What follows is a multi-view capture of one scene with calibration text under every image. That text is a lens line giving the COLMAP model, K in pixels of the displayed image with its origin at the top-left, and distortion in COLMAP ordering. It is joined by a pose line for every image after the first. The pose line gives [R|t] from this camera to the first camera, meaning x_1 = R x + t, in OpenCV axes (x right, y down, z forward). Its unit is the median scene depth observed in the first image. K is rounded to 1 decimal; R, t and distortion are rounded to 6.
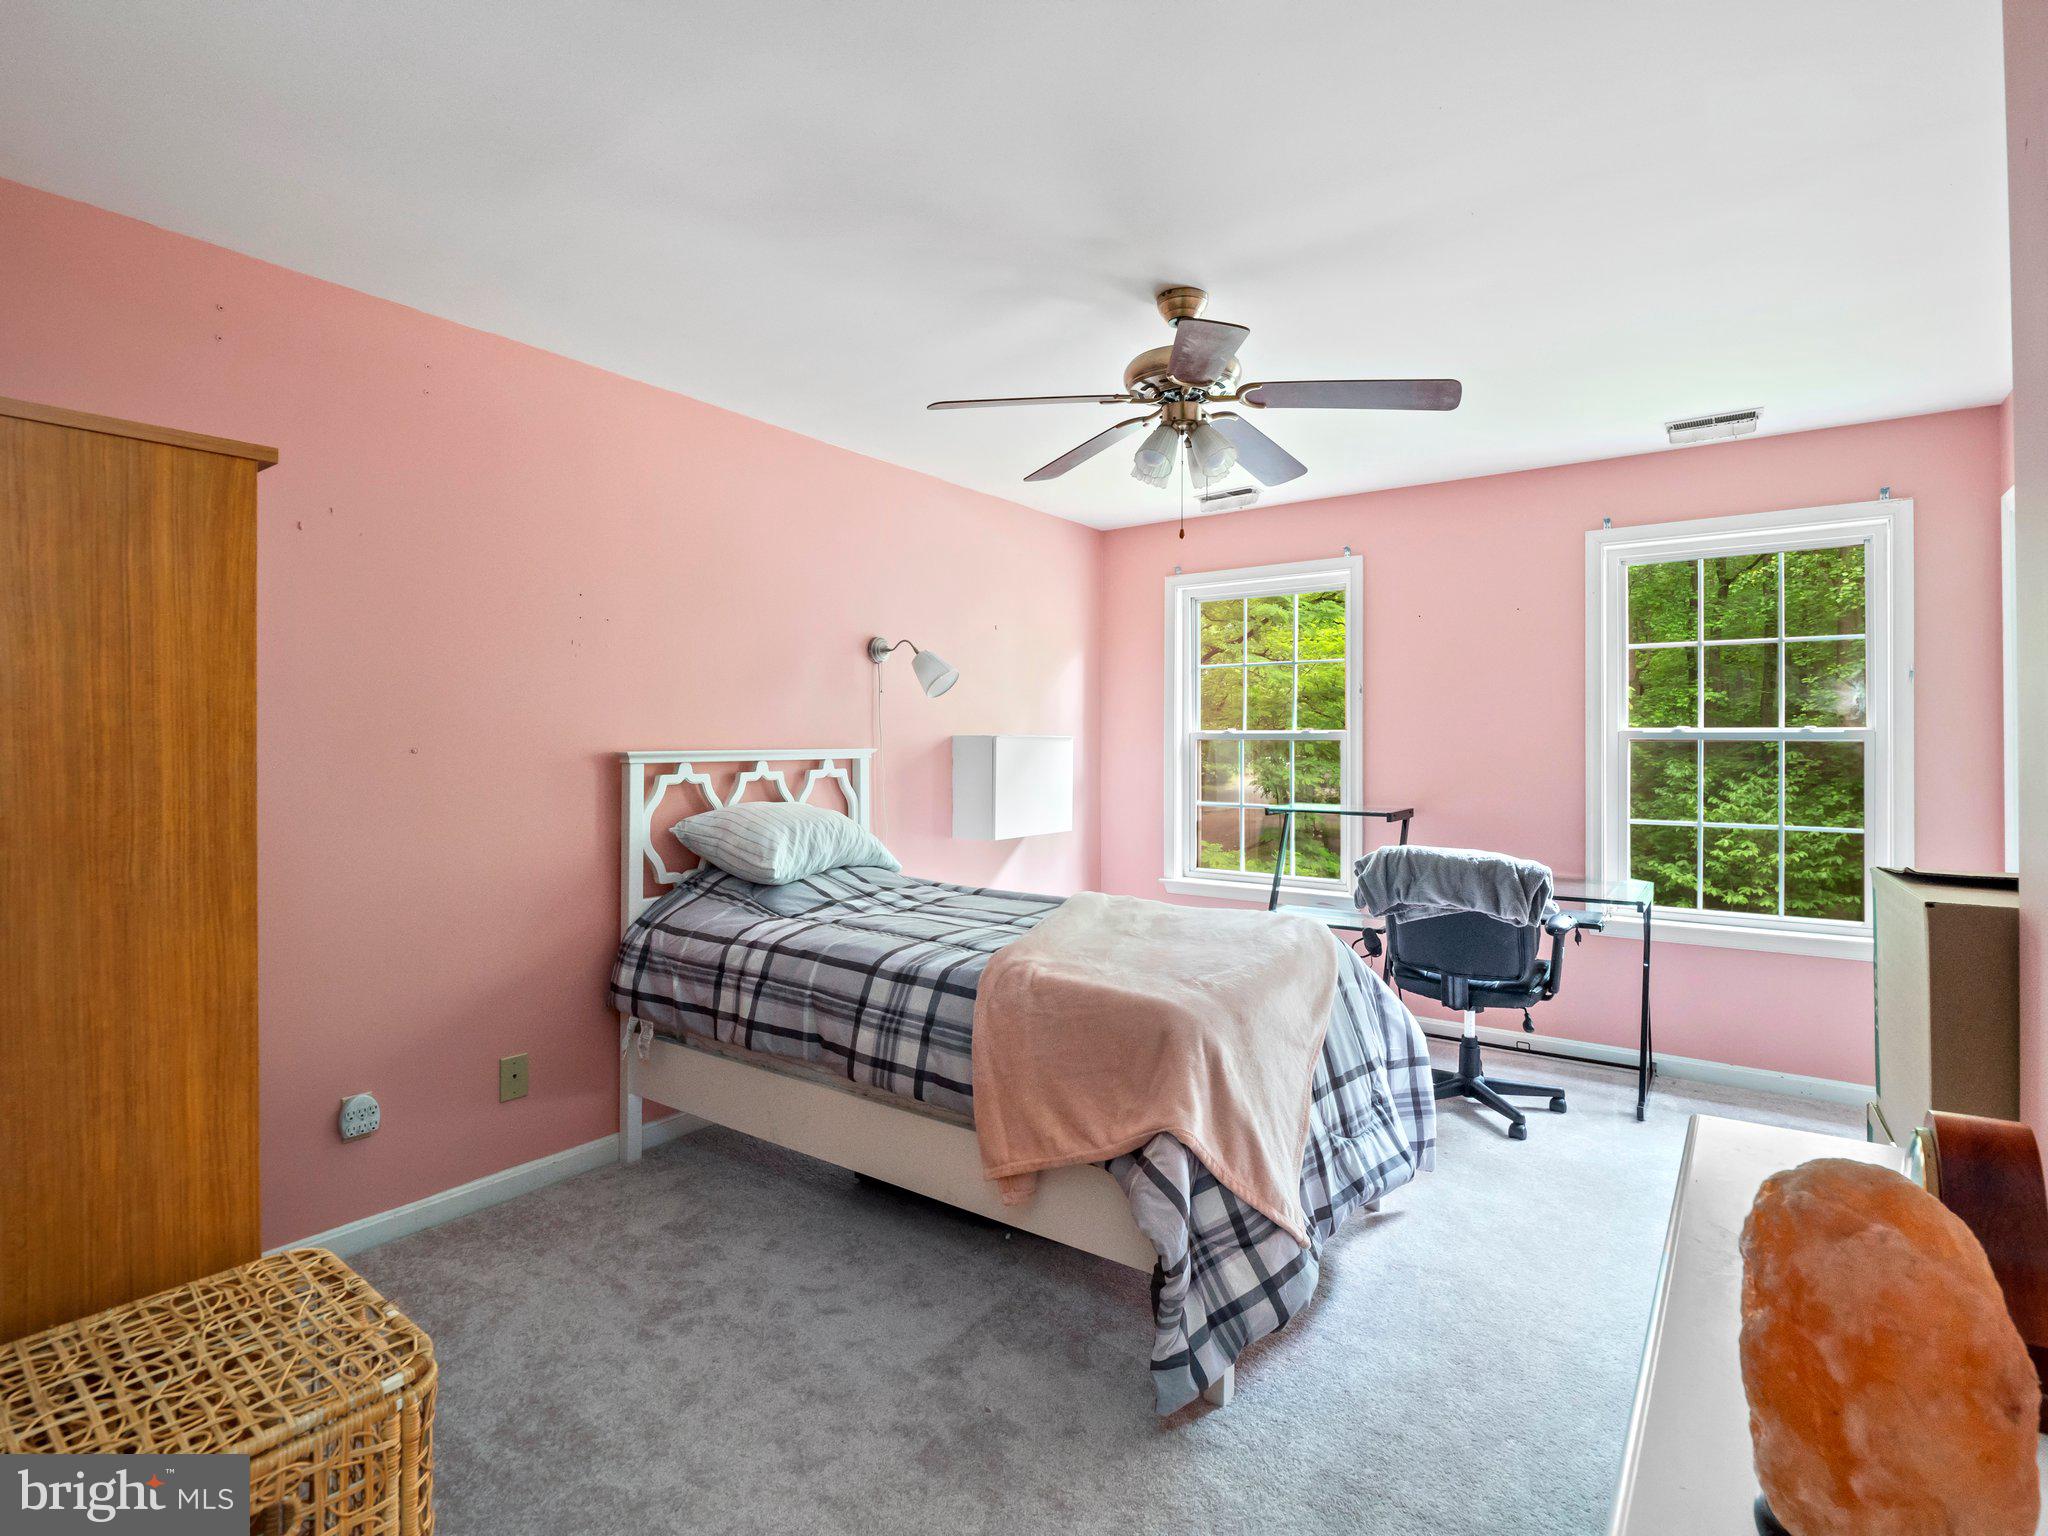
lens RADIAL K [[995.3, 0, 1016.4], [0, 995.3, 745.4], [0, 0, 1]] dist [-0.018260, 0.003592]
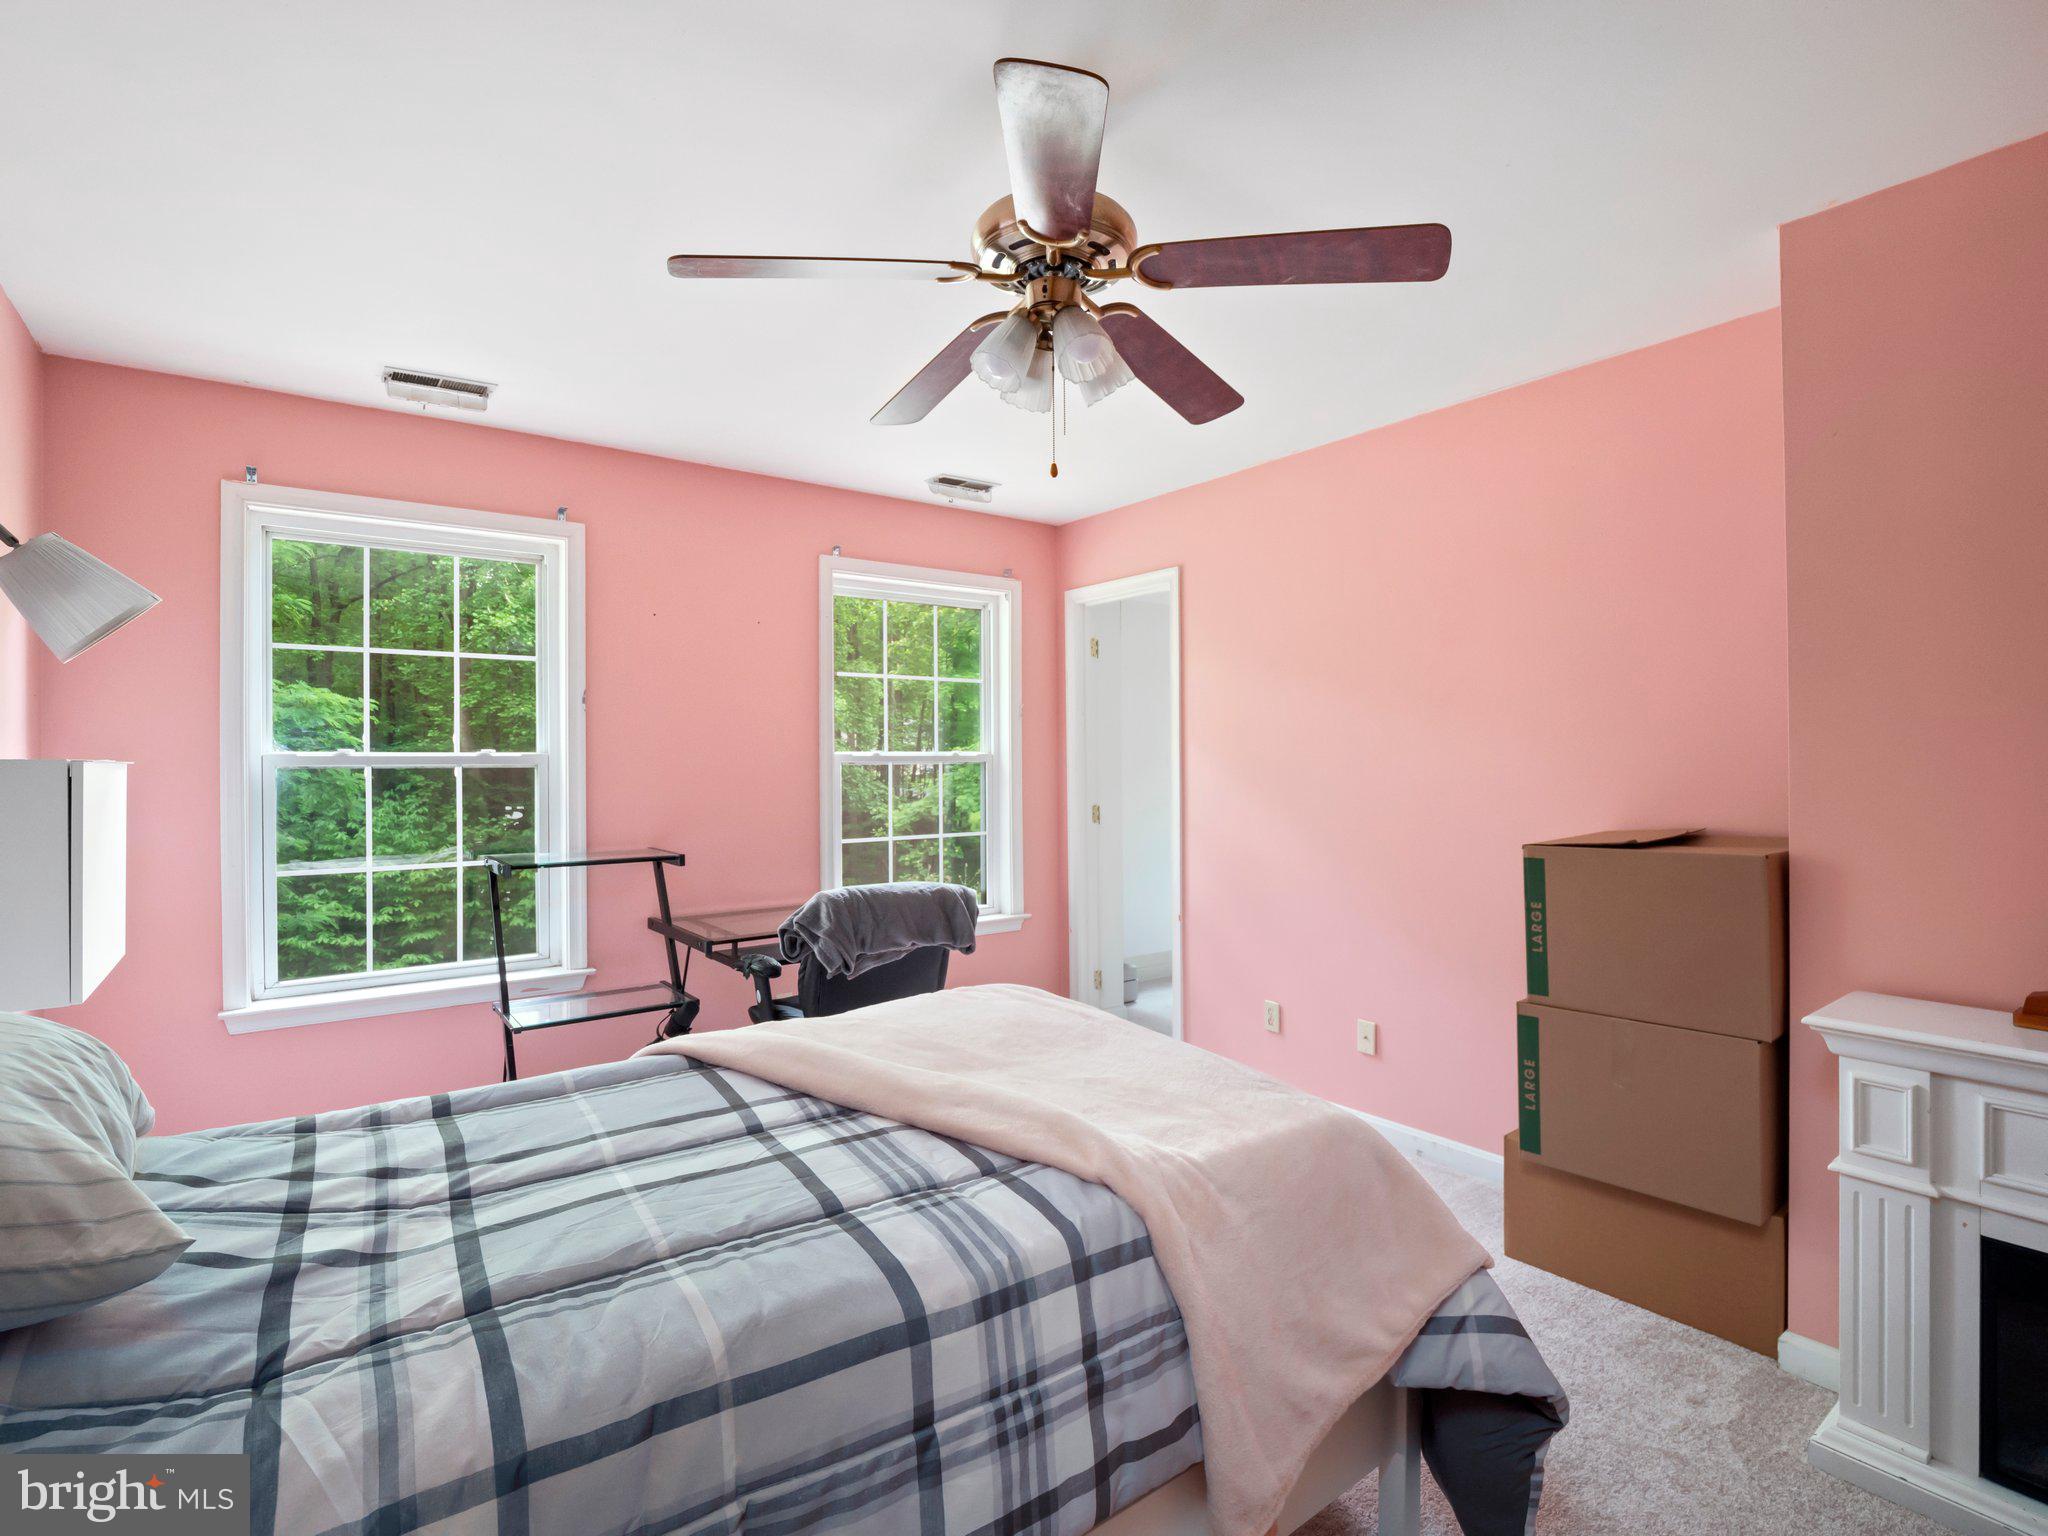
lens RADIAL K [[995.3, 0, 1006.3], [0, 995.3, 768.2], [0, 0, 1]] dist [-0.018260, 0.003592]
pose [[0.297839, -0.008256, 0.954581, -0.441793], [0.009704, 0.999937, 0.005620, -0.006430], [-0.954567, 0.007589, 0.297900, 0.710959]]
